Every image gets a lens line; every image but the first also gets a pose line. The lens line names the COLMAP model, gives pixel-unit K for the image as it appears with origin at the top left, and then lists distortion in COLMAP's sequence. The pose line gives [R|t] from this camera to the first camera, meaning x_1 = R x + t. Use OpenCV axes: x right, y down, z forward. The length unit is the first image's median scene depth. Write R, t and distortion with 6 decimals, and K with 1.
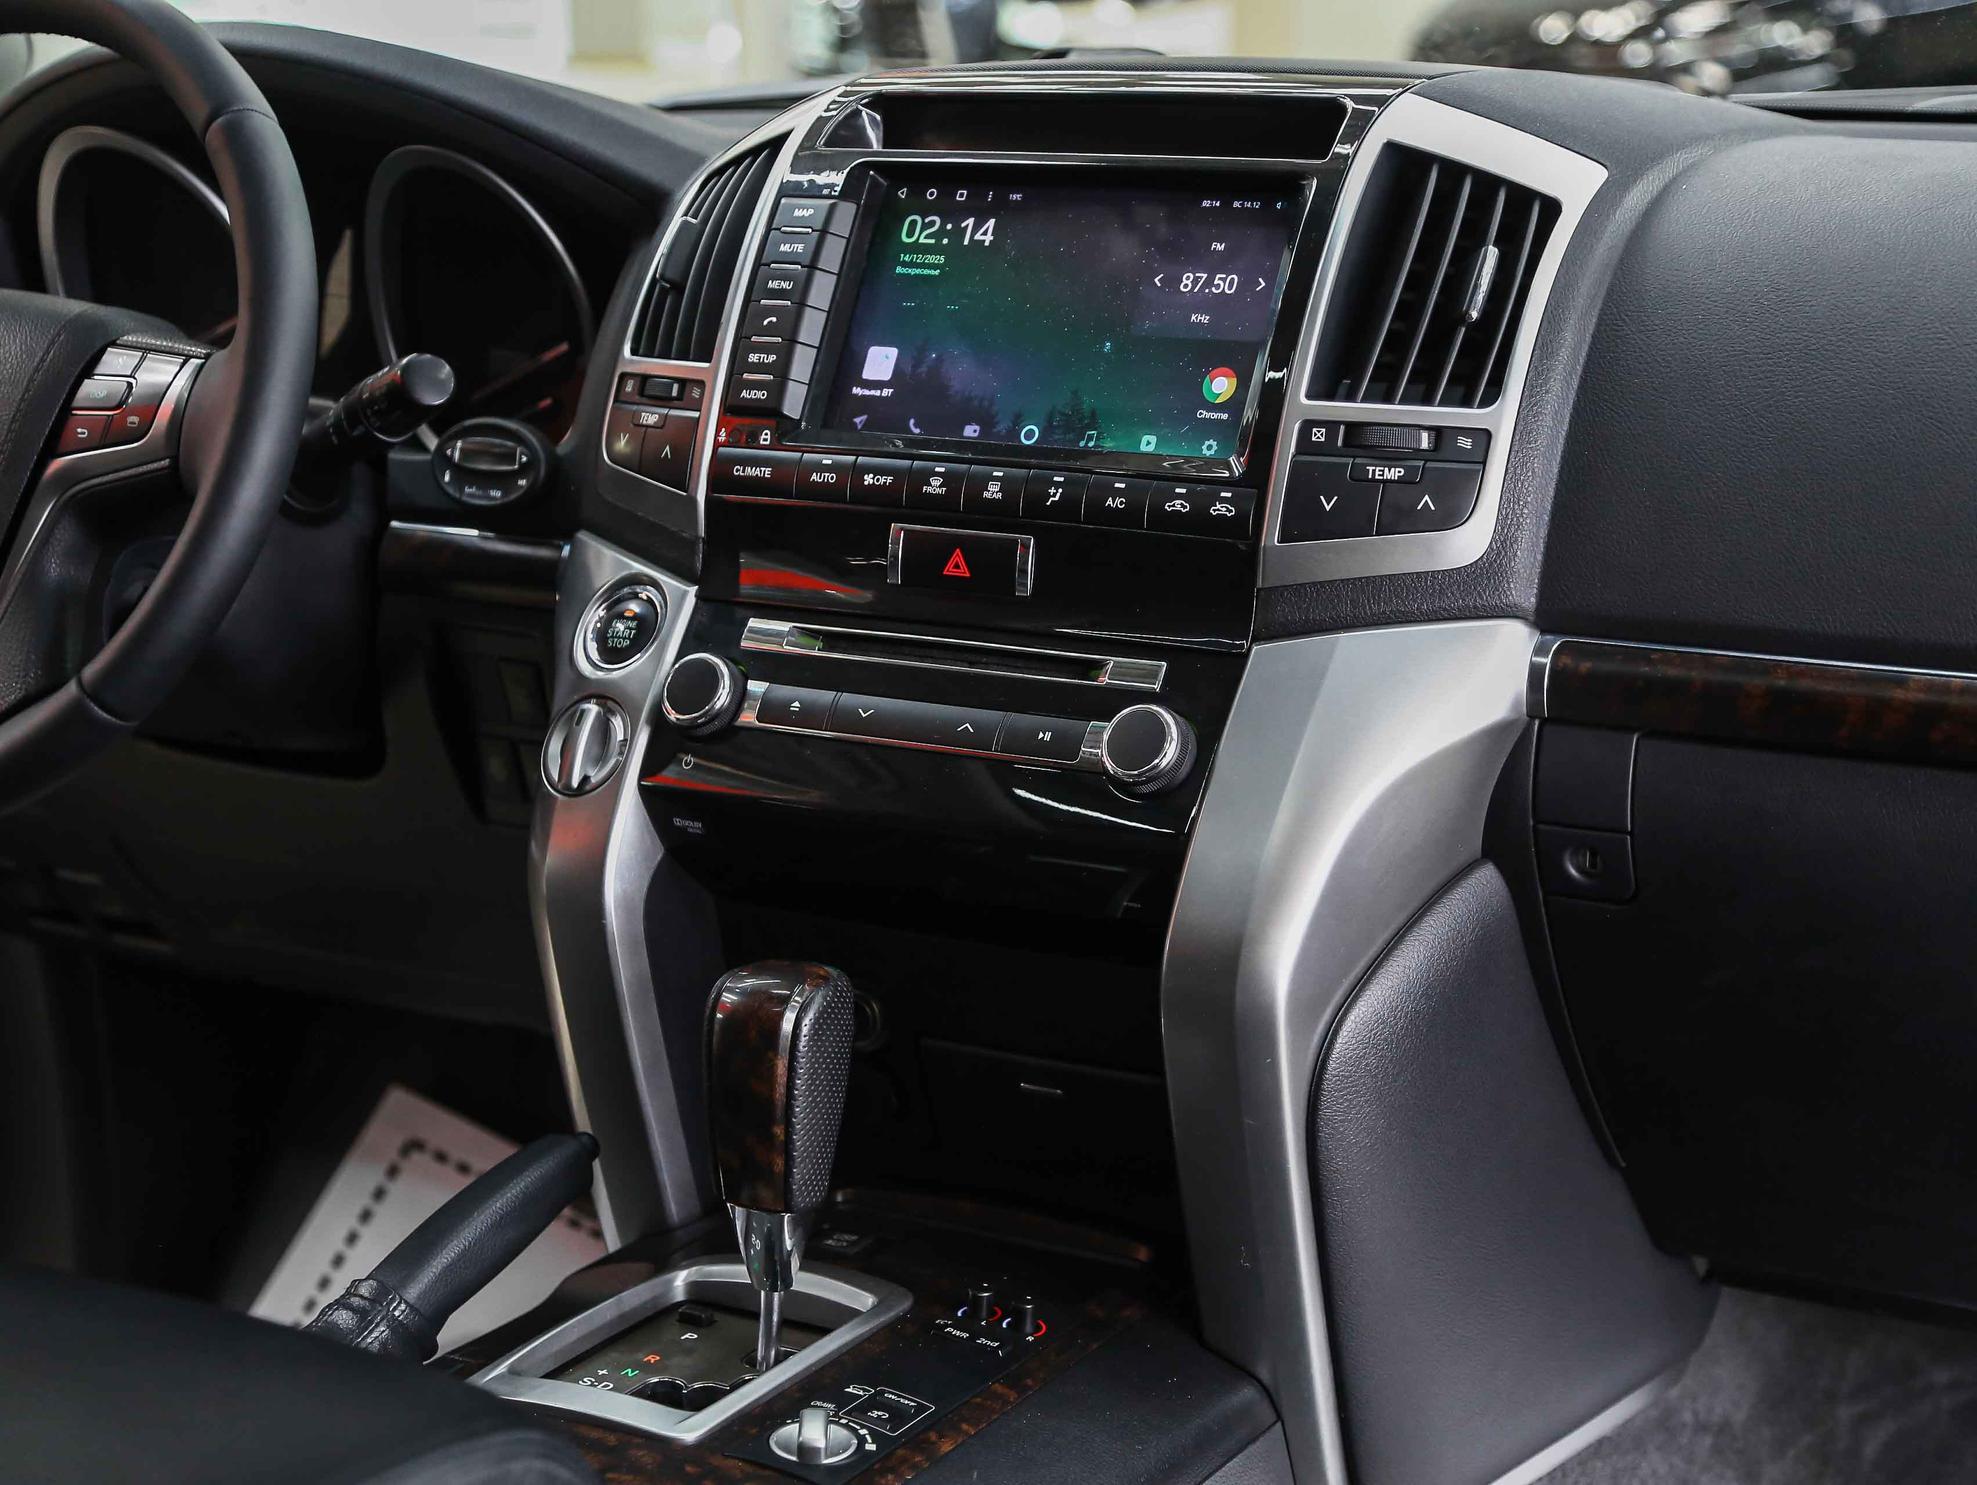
lens RADIAL K [[3647.3, 0, 988.5], [0, 3647.3, 742.5], [0, 0, 1]] dist [0.168871, -0.068616]
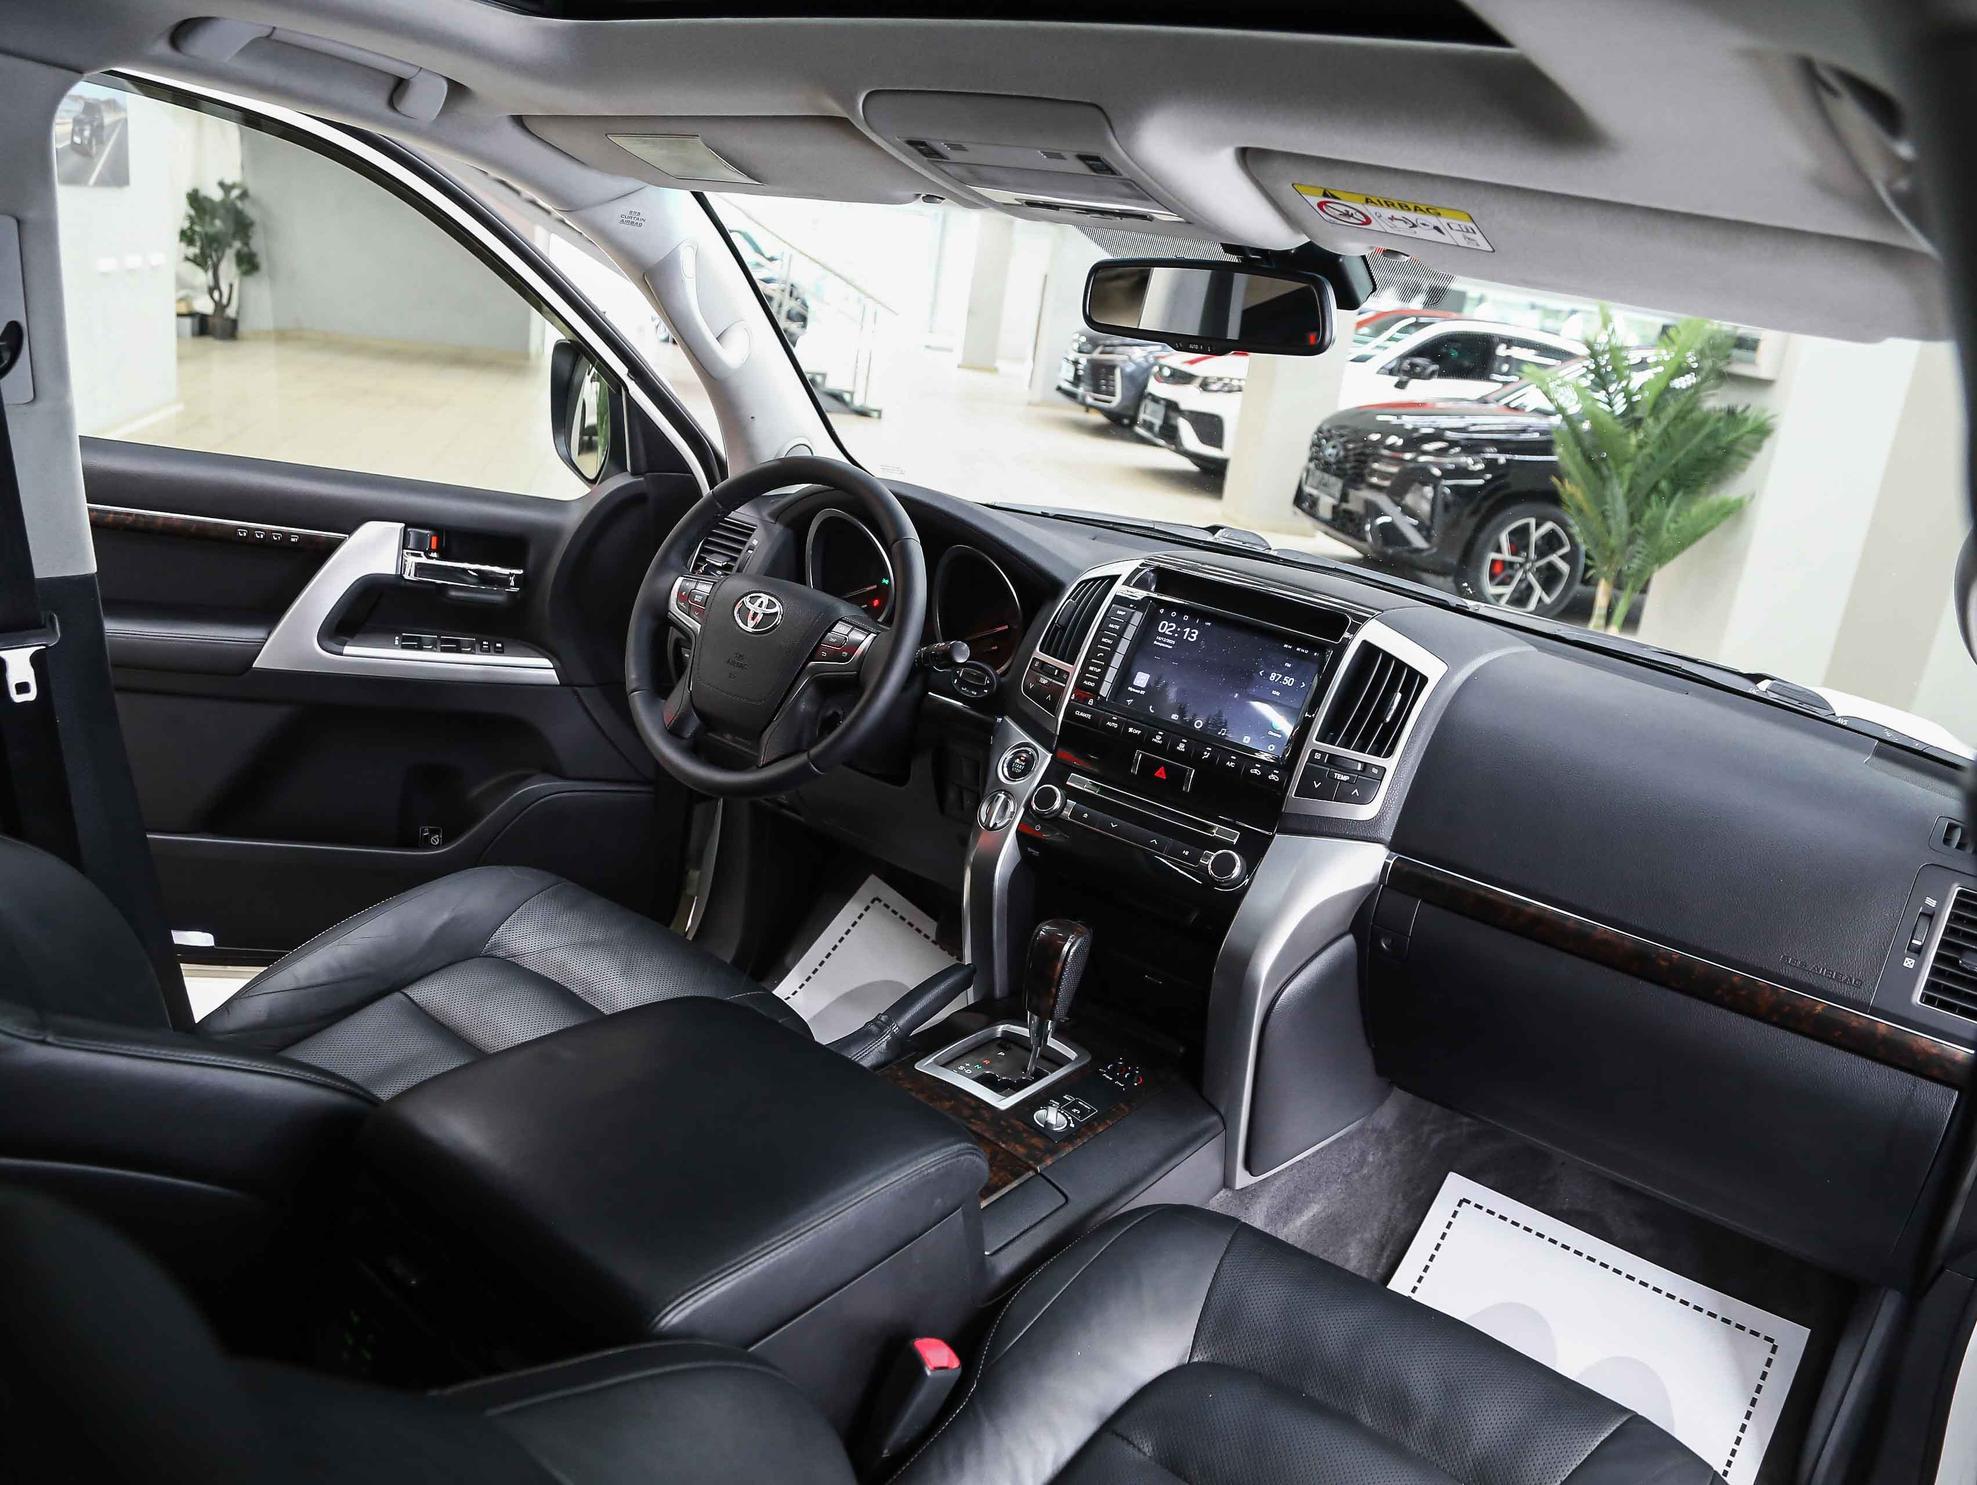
lens RADIAL K [[1512.4, 0, 992.2], [0, 1512.4, 748.9], [0, 0, 1]] dist [-0.135186, 0.083435]
pose [[0.983232, 0.177147, -0.043288, -0.078520], [-0.173896, 0.982278, 0.069929, -0.114813], [0.054909, -0.061229, 0.996612, -0.025009]]
